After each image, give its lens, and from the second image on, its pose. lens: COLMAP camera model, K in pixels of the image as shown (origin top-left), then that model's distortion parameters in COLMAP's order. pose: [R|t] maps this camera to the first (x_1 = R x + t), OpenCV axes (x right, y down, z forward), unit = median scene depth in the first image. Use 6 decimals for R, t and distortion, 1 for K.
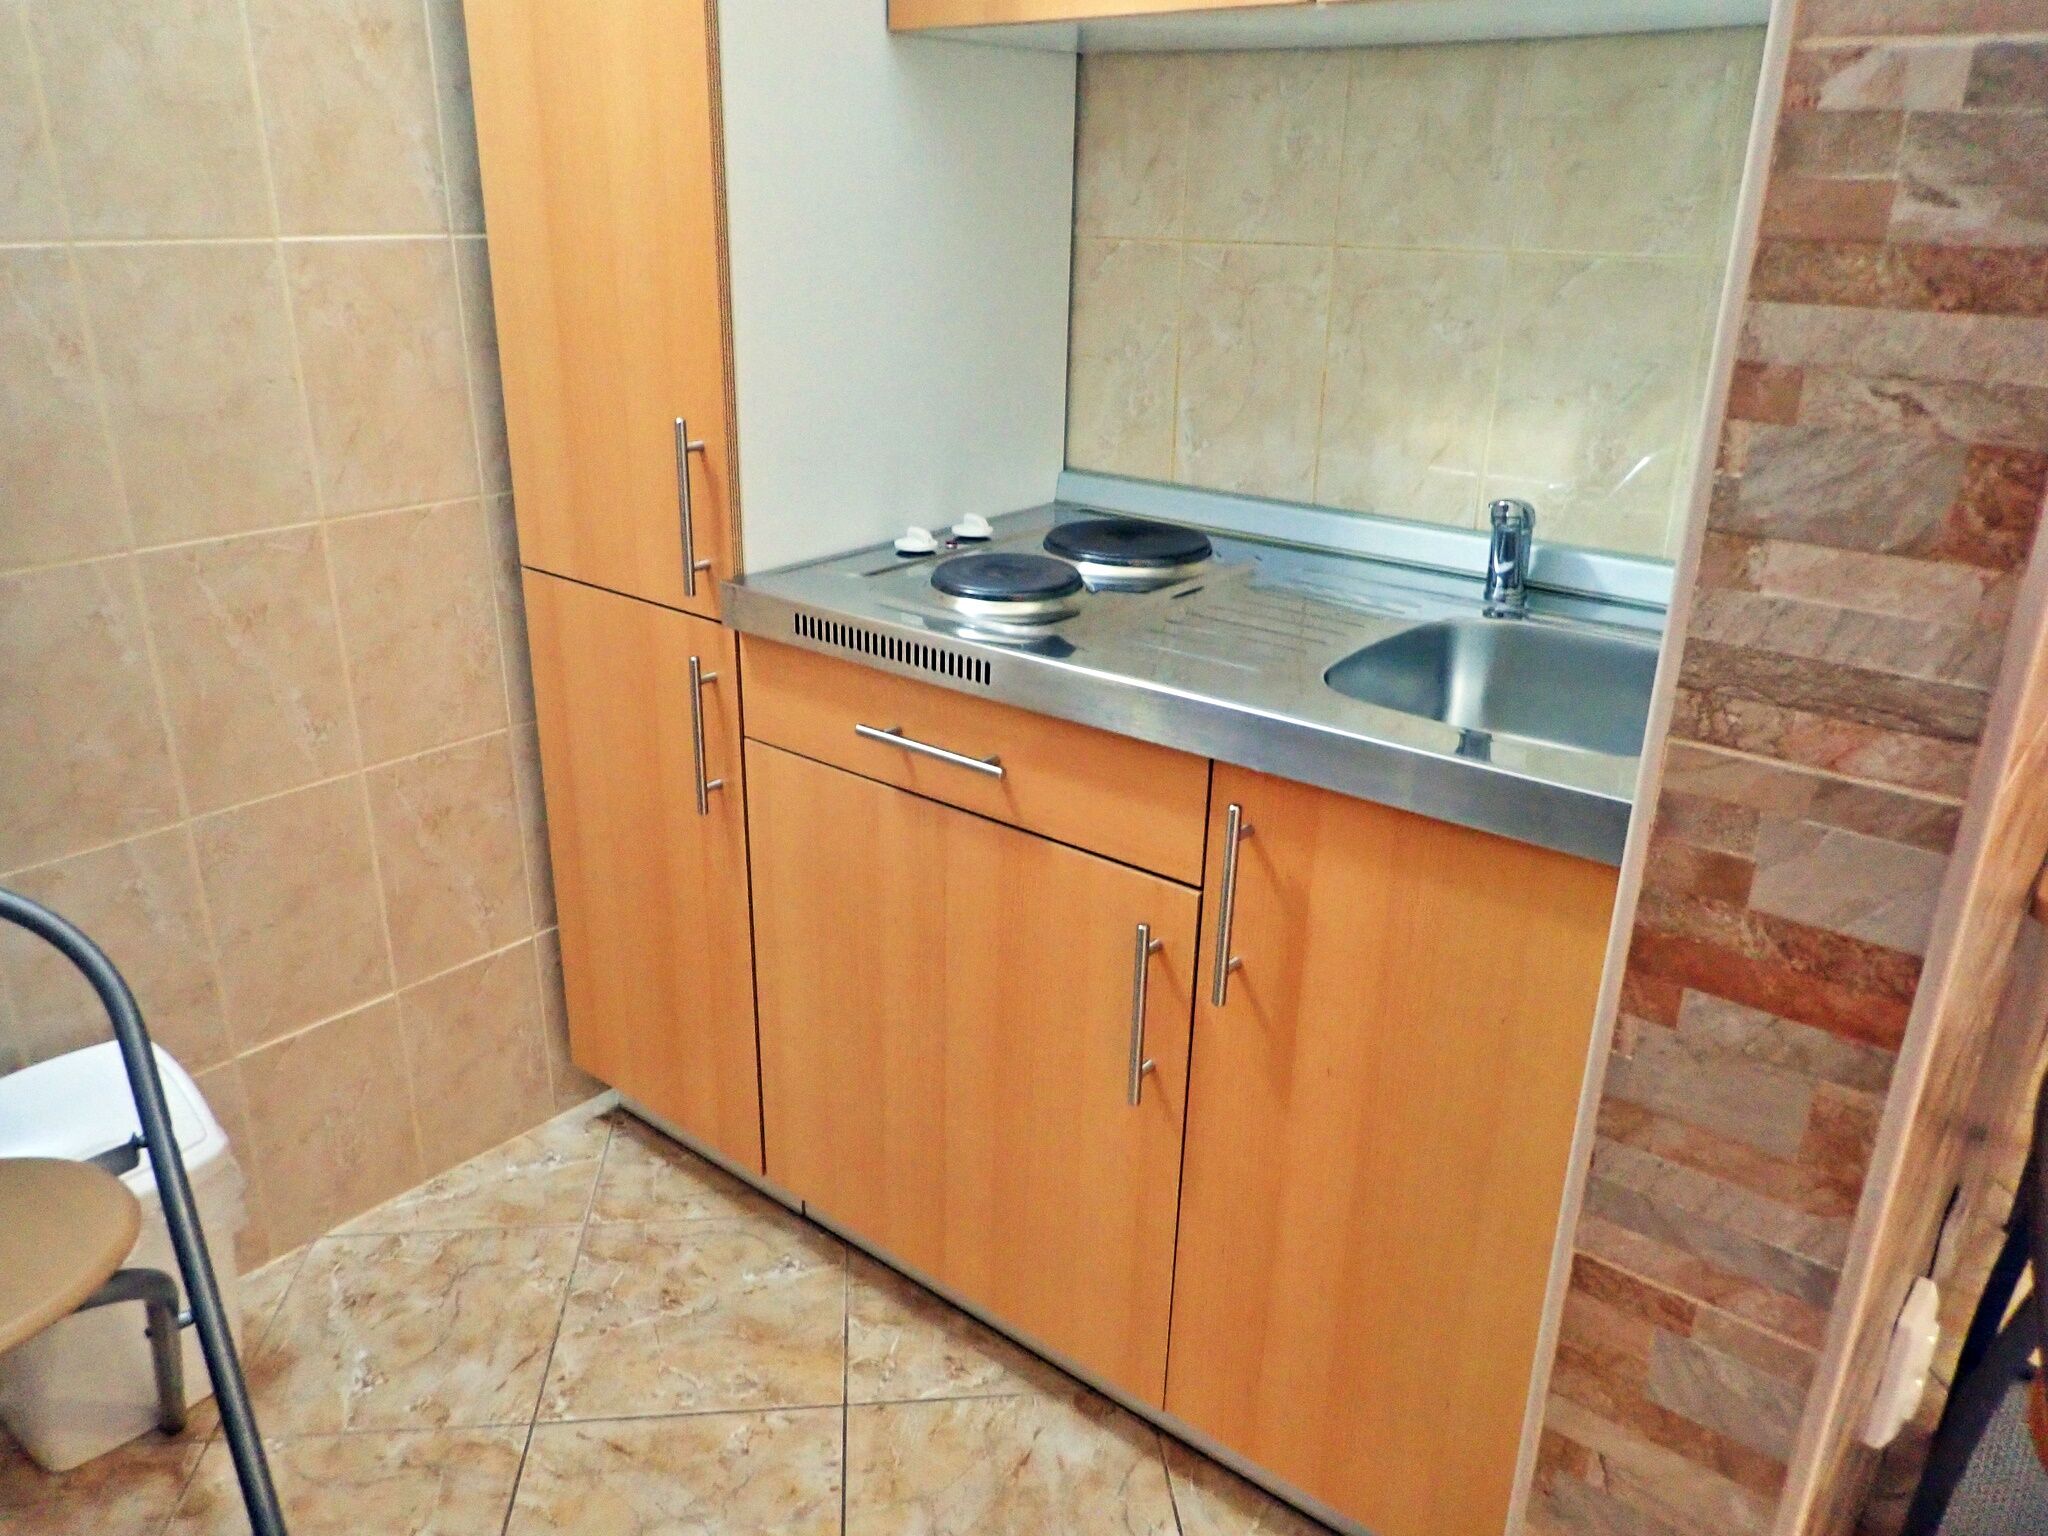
lens RADIAL K [[1495.9, 0, 1024.0], [0, 1495.9, 768.0], [0, 0, 1]] dist [-0.011499, -0.001073]
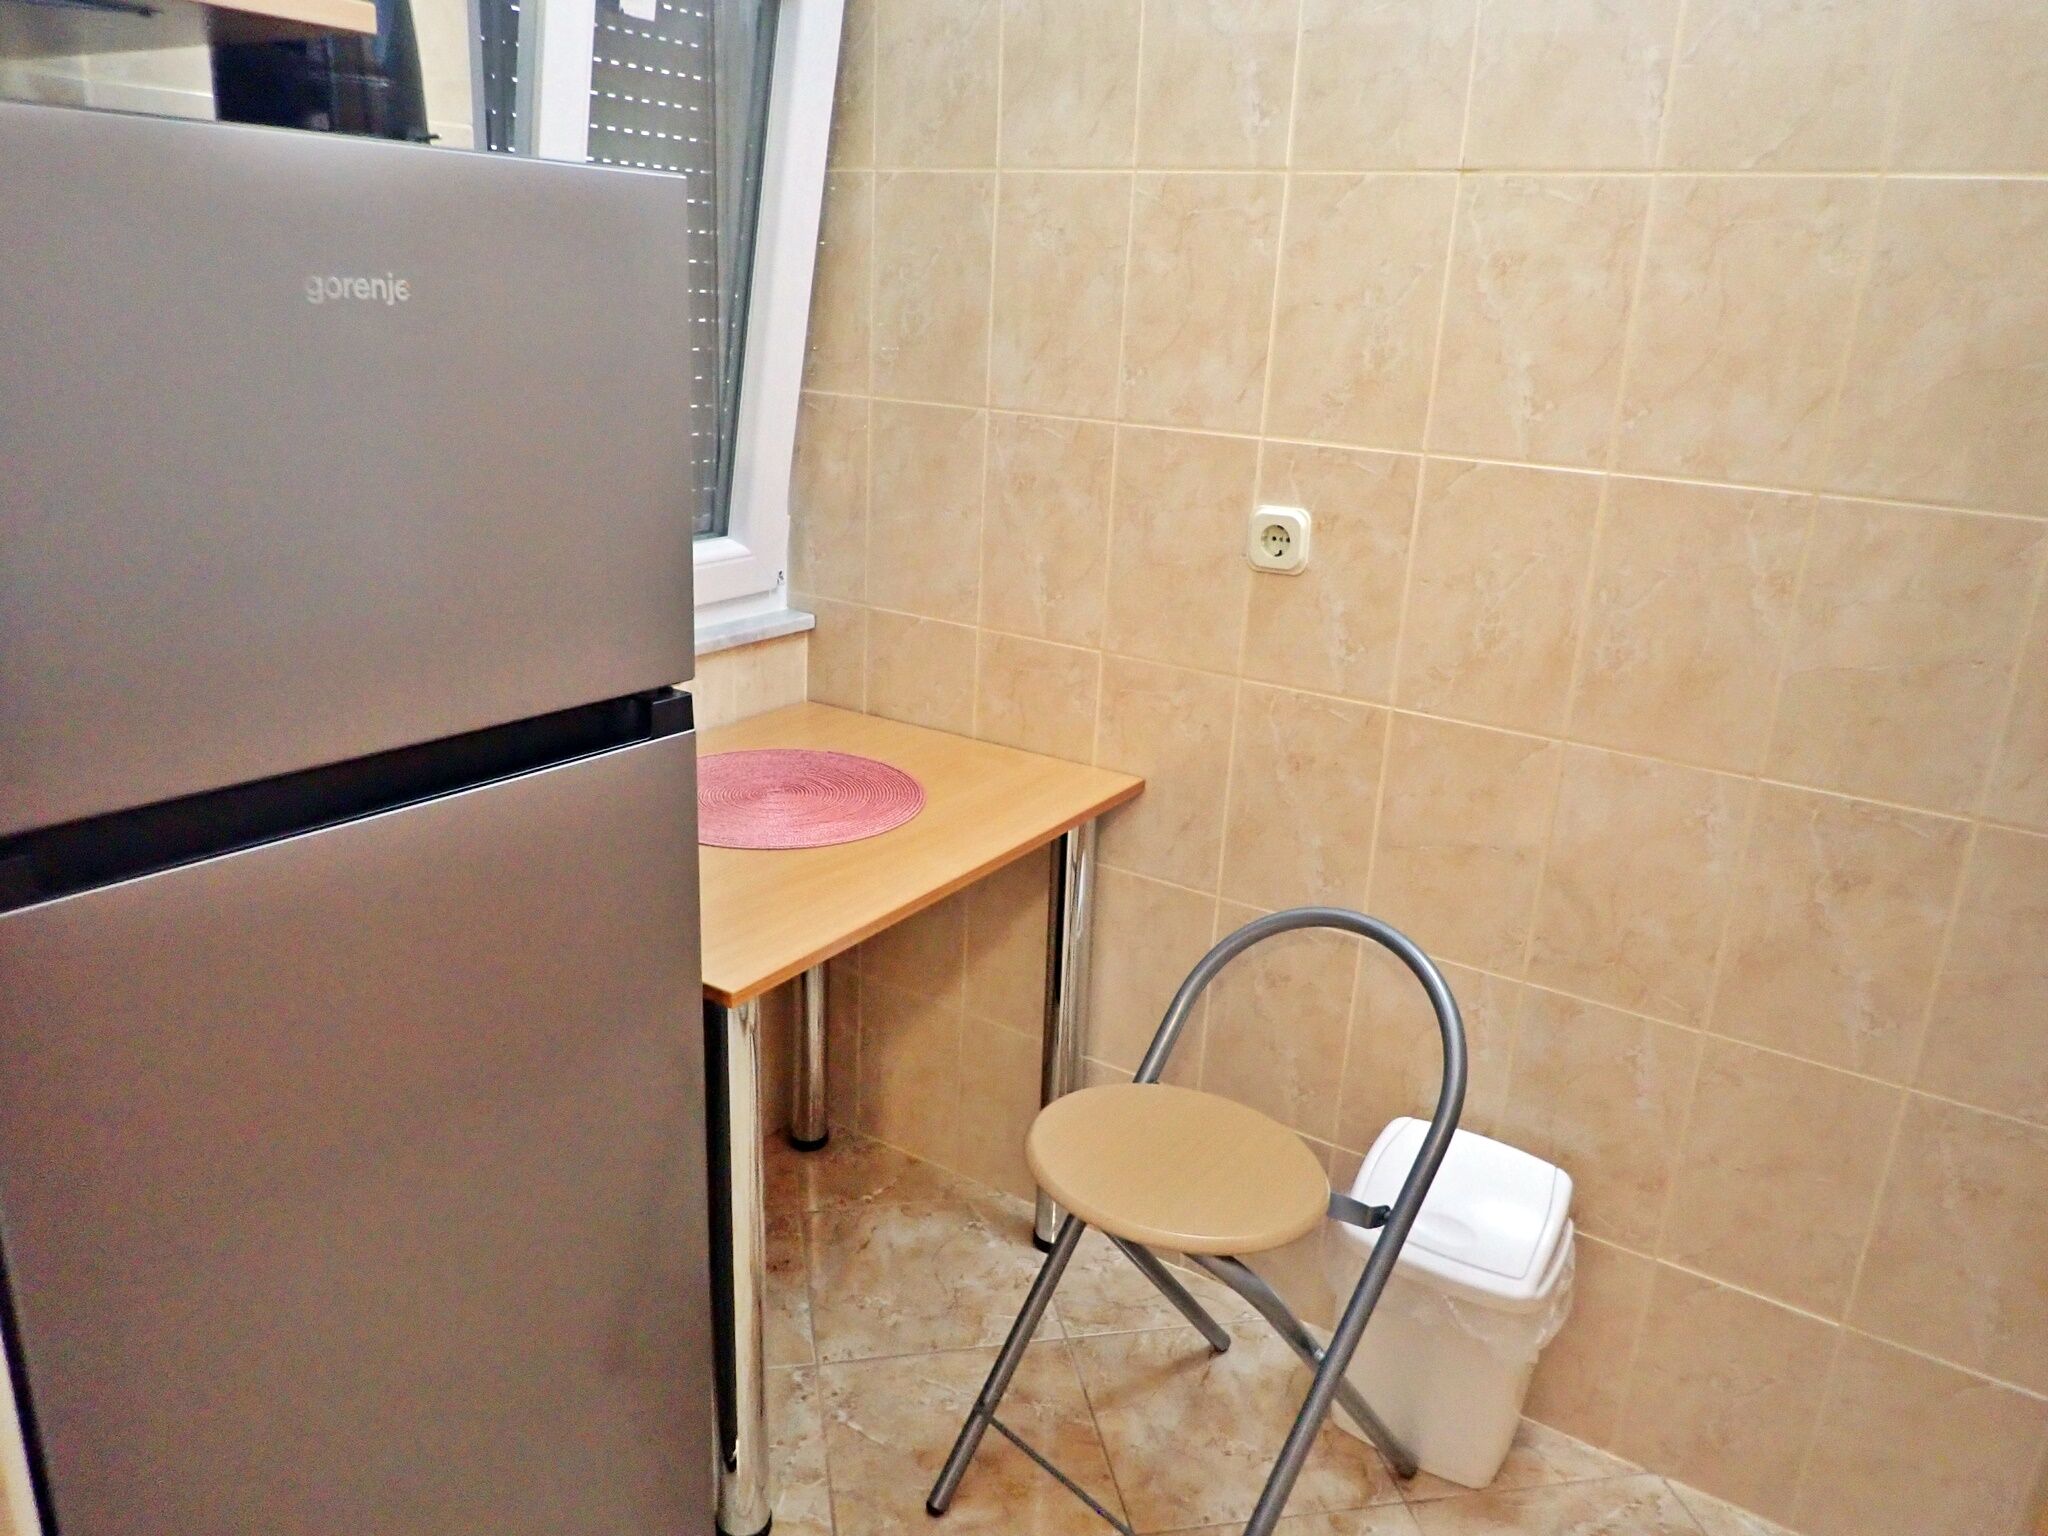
lens RADIAL K [[1495.9, 0, 1024.0], [0, 1495.9, 768.0], [0, 0, 1]] dist [-0.011499, -0.001073]
pose [[0.090743, 0.299868, -0.949655, 0.287907], [-0.397654, 0.885180, 0.241512, -0.171393], [0.913037, 0.355719, 0.199568, 0.281621]]
